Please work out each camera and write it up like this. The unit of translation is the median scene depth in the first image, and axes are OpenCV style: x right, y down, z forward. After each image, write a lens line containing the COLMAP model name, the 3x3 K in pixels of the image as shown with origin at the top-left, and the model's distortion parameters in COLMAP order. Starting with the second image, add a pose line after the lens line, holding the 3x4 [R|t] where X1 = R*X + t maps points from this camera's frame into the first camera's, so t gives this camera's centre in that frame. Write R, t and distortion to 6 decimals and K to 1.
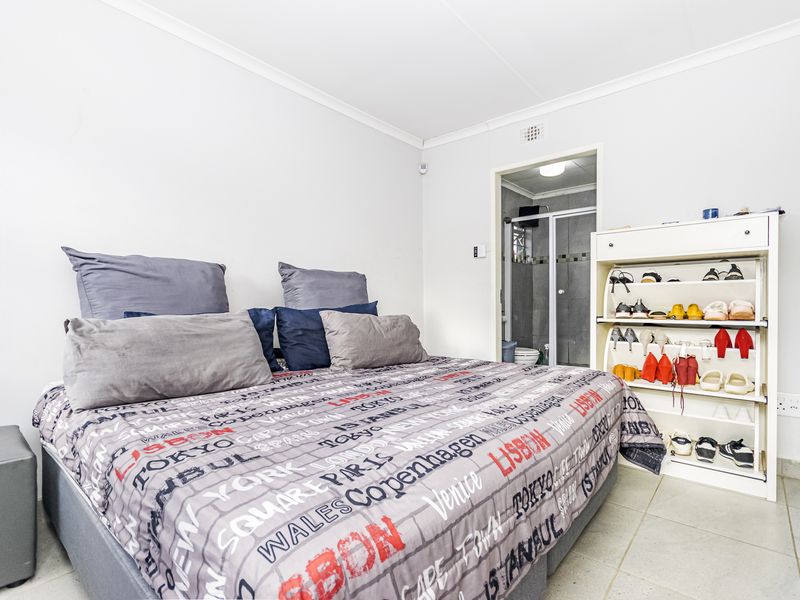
lens RADIAL K [[406.7, 0, 404.0], [0, 406.7, 306.3], [0, 0, 1]] dist [-0.007151, -0.000364]
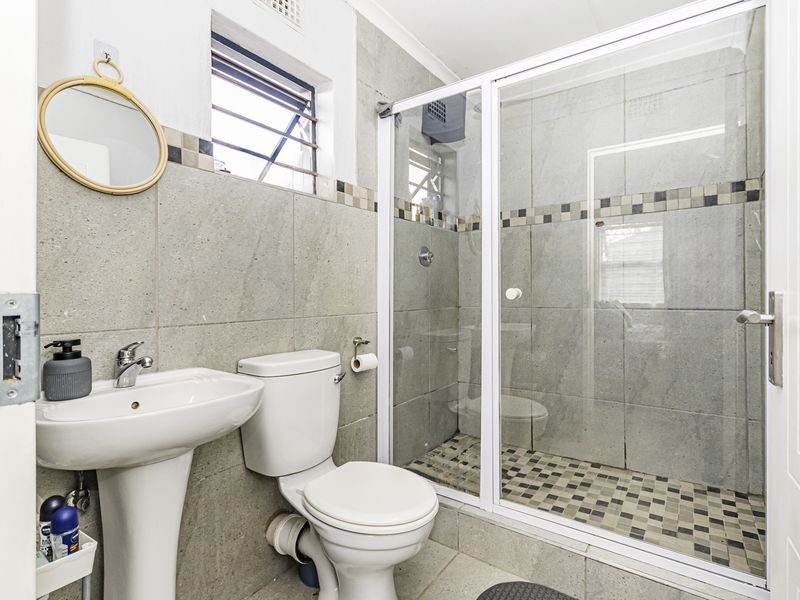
lens RADIAL K [[428.0, 0, 399.0], [0, 428.0, 296.3], [0, 0, 1]] dist [0.006074, 0.001367]
pose [[0.995818, 0.006946, 0.091097, 0.219298], [-0.006564, 0.999968, -0.004496, -0.026885], [-0.091125, 0.003879, 0.995832, 0.550770]]
